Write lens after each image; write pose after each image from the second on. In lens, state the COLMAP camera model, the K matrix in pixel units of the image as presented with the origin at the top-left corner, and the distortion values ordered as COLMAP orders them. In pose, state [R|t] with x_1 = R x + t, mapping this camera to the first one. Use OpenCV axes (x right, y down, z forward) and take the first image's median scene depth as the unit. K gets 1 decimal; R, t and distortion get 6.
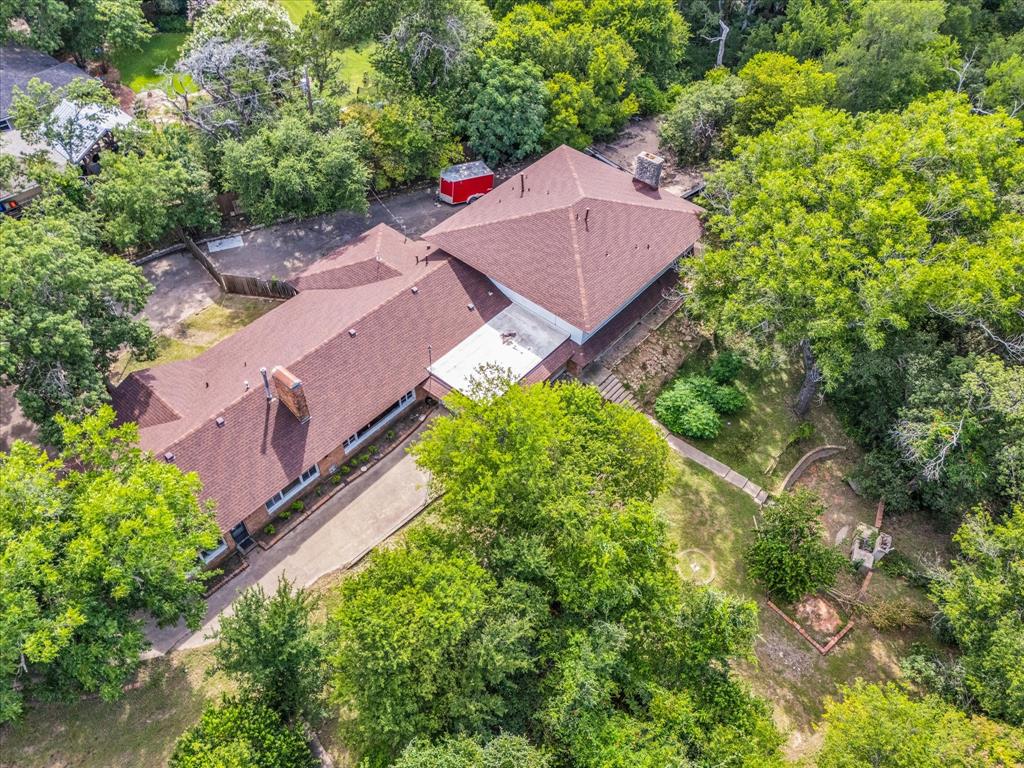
lens RADIAL K [[763.4, 0, 520.9], [0, 763.4, 384.0], [0, 0, 1]] dist [0.063286, -0.048297]
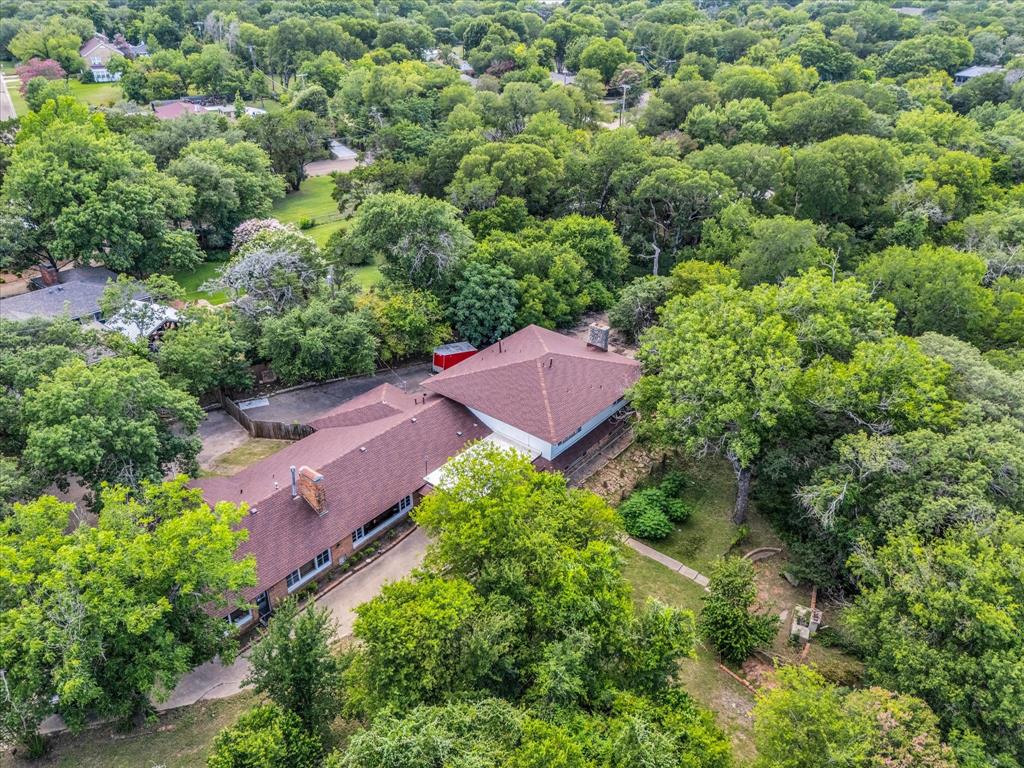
lens RADIAL K [[763.4, 0, 520.9], [0, 763.4, 384.0], [0, 0, 1]] dist [0.063286, -0.048297]
pose [[0.999401, -0.021173, 0.027379, 0.001196], [0.028660, 0.949746, -0.311707, 0.184262], [-0.019403, 0.312305, 0.949784, -0.167382]]
